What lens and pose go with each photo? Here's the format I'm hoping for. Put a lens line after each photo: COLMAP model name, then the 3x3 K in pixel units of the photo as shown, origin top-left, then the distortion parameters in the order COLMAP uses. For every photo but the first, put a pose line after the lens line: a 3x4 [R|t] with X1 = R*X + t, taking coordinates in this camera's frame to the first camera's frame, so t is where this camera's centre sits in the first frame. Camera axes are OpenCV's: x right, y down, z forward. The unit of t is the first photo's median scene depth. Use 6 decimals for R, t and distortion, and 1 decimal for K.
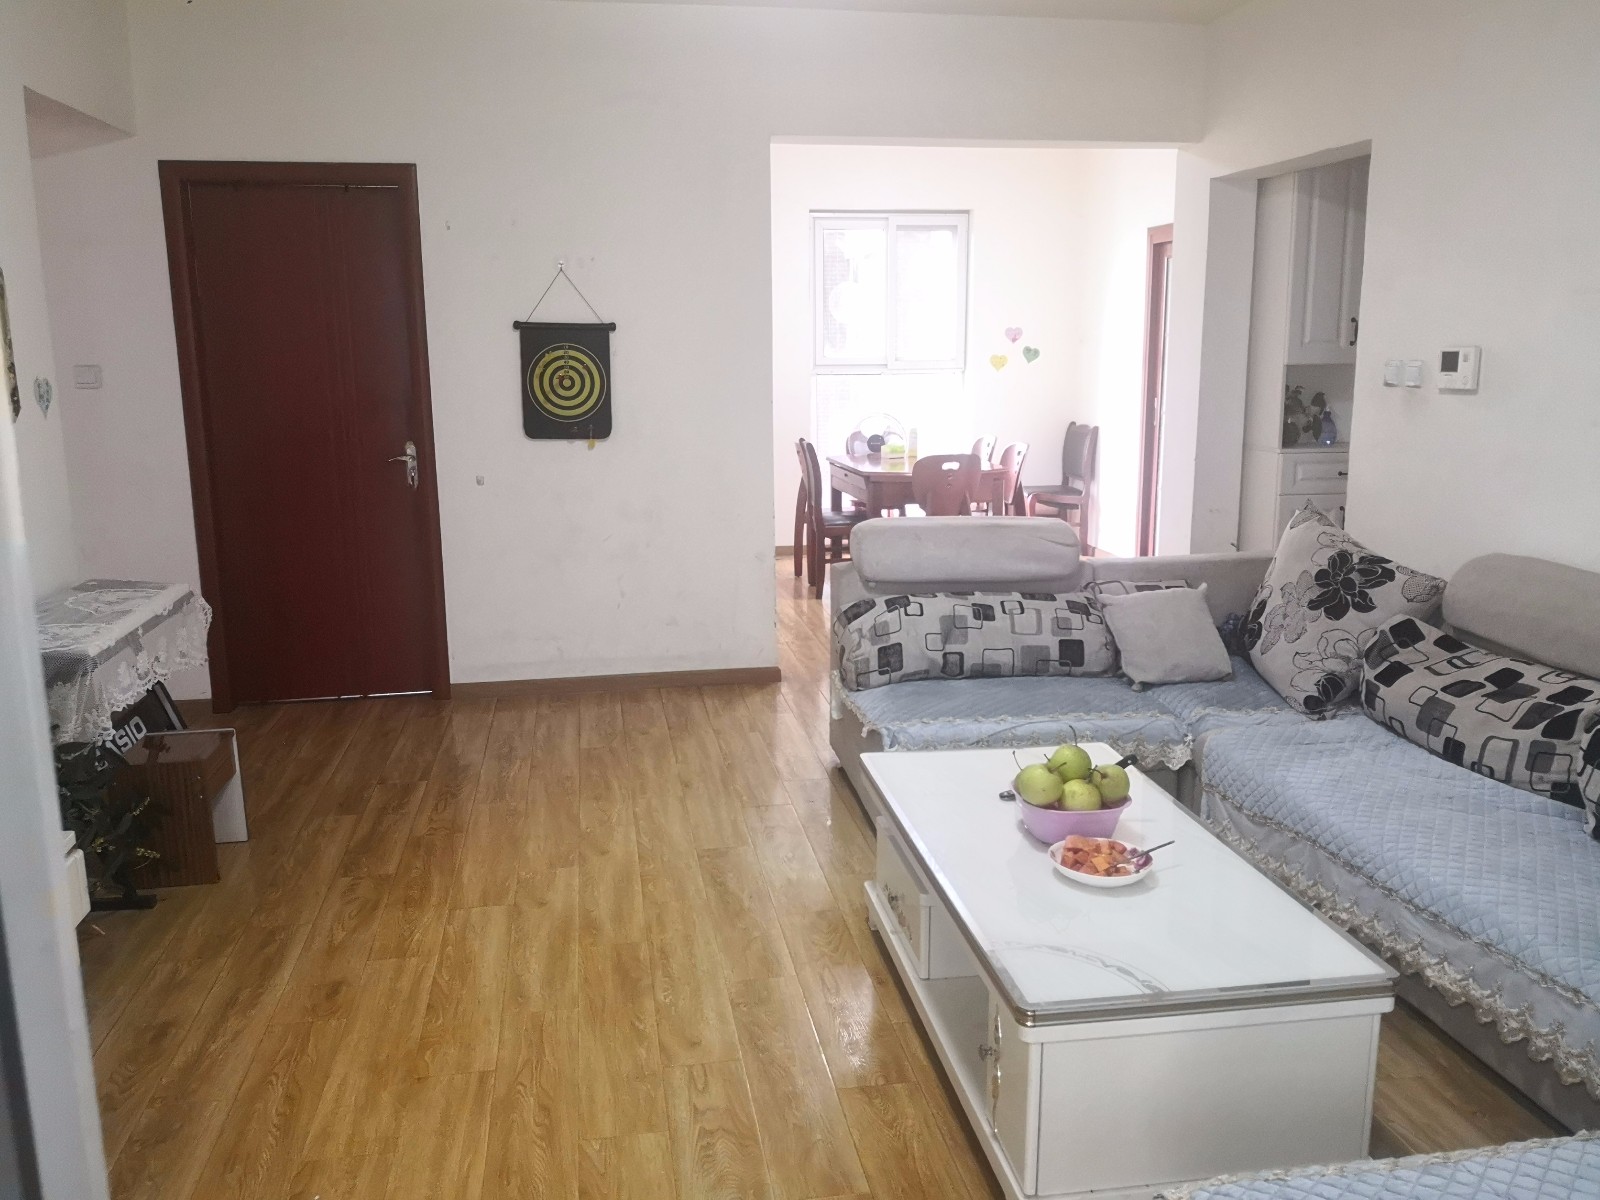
lens RADIAL K [[1347.7, 0, 800.0], [0, 1347.7, 600.0], [0, 0, 1]] dist [0.006428, 0.000000]
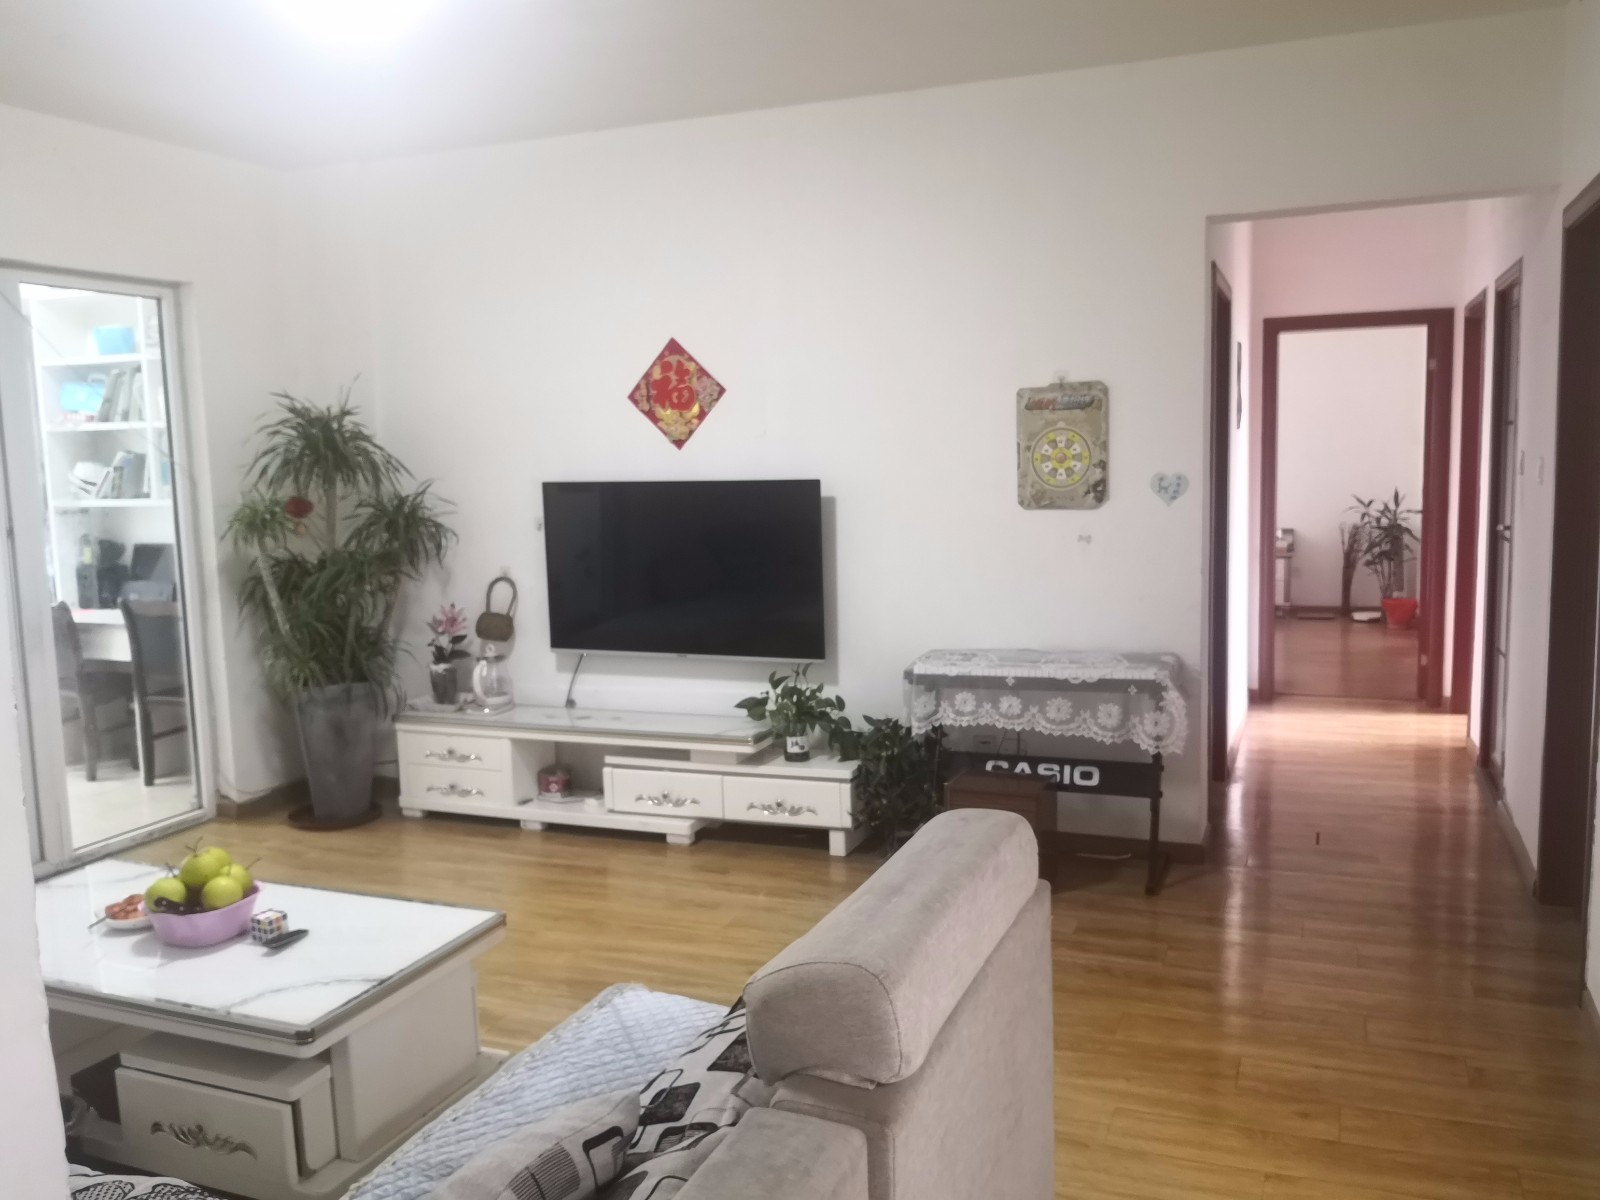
lens RADIAL K [[1264.7, 0, 800.0], [0, 1264.7, 600.0], [0, 0, 1]] dist [0.027962, -0.077383]
pose [[-0.513038, 0.120780, -0.849826, 0.282623], [-0.141737, 0.964540, 0.222649, -0.134377], [0.846583, 0.234679, -0.477727, 0.669781]]
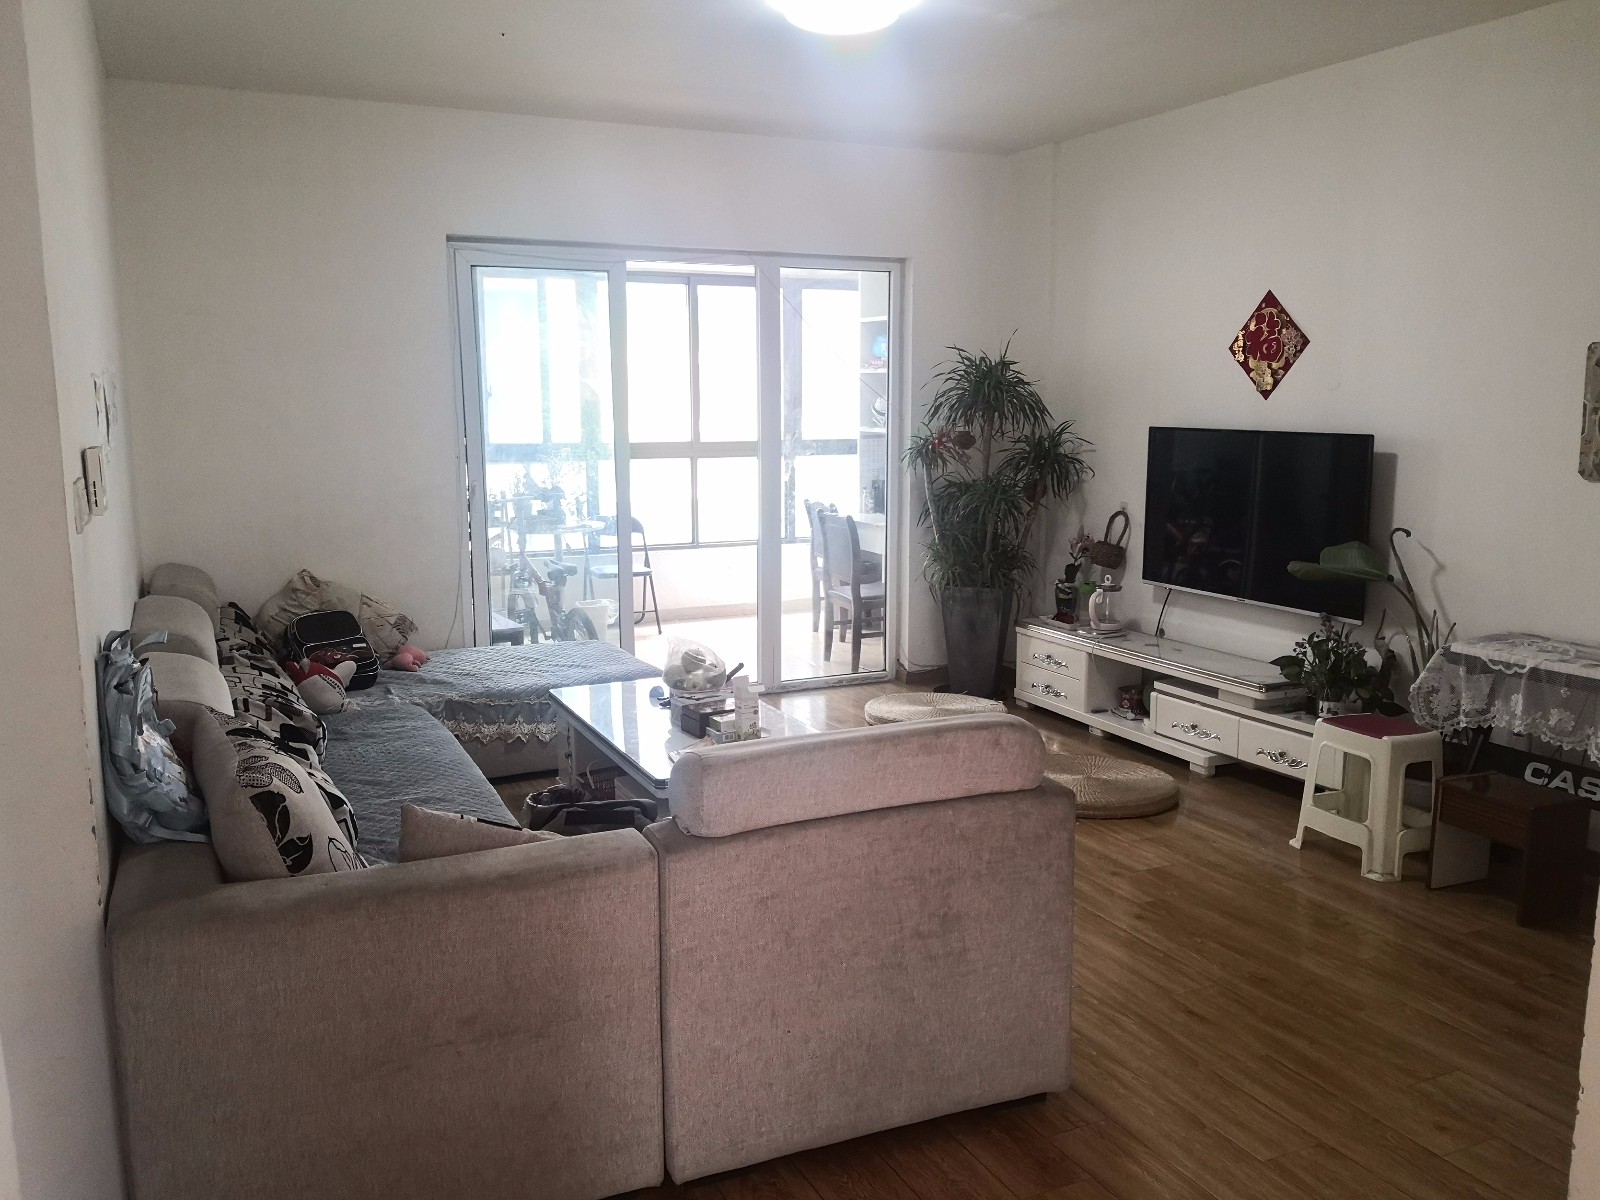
lens RADIAL K [[1264.7, 0, 800.0], [0, 1264.7, 600.0], [0, 0, 1]] dist [0.027962, -0.077383]
pose [[-0.959011, 0.051854, -0.278583, 0.175475], [-0.049095, 0.937842, 0.343574, -0.174954], [0.279082, 0.343168, -0.896855, 0.859802]]
